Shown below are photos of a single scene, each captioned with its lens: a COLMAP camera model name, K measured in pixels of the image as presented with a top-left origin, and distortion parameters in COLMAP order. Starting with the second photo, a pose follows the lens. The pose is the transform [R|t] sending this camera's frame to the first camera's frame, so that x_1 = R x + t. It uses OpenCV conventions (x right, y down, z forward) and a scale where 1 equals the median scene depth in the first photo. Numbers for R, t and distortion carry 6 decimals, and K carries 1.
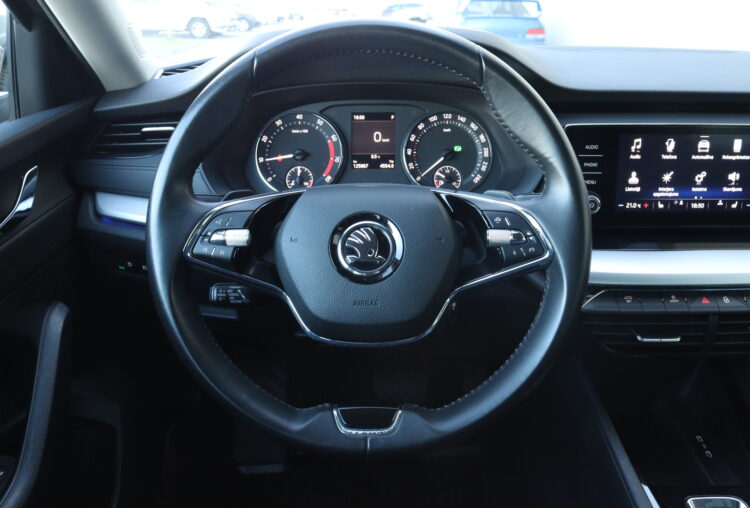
lens RADIAL K [[622.7, 0, 374.1], [0, 622.7, 248.6], [0, 0, 1]] dist [-0.151824, 0.077650]
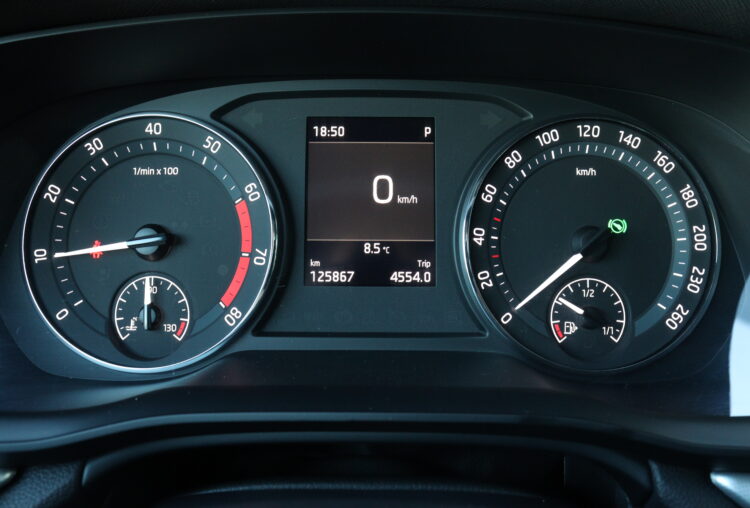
lens RADIAL K [[622.7, 0, 375.4], [0, 622.7, 231.7], [0, 0, 1]] dist [-0.151824, 0.077650]
pose [[0.999888, 0.007219, 0.013093, -0.002786], [-0.006508, 0.998542, -0.053581, -0.140172], [-0.013461, 0.053489, 0.998478, 0.668233]]
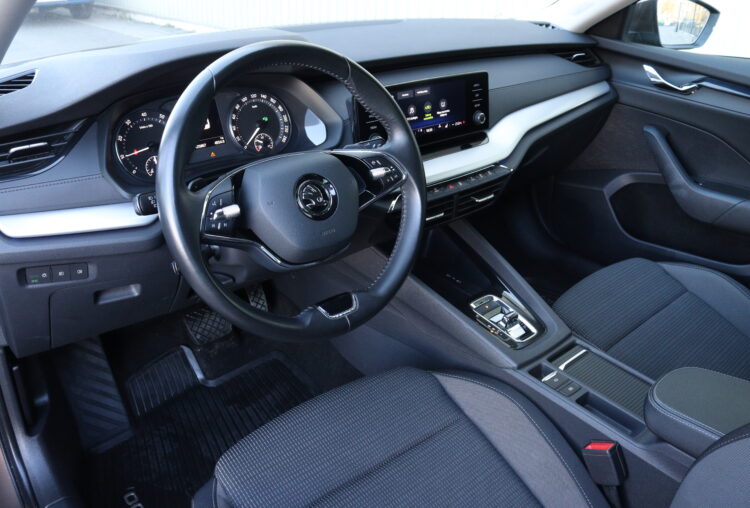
lens RADIAL K [[622.7, 0, 374.0], [0, 622.7, 249.9], [0, 0, 1]] dist [-0.151824, 0.077650]
pose [[0.765783, -0.276138, 0.580797, -0.528996], [0.215275, 0.961088, 0.173106, -0.071152], [-0.605998, -0.007530, 0.795430, -0.188855]]
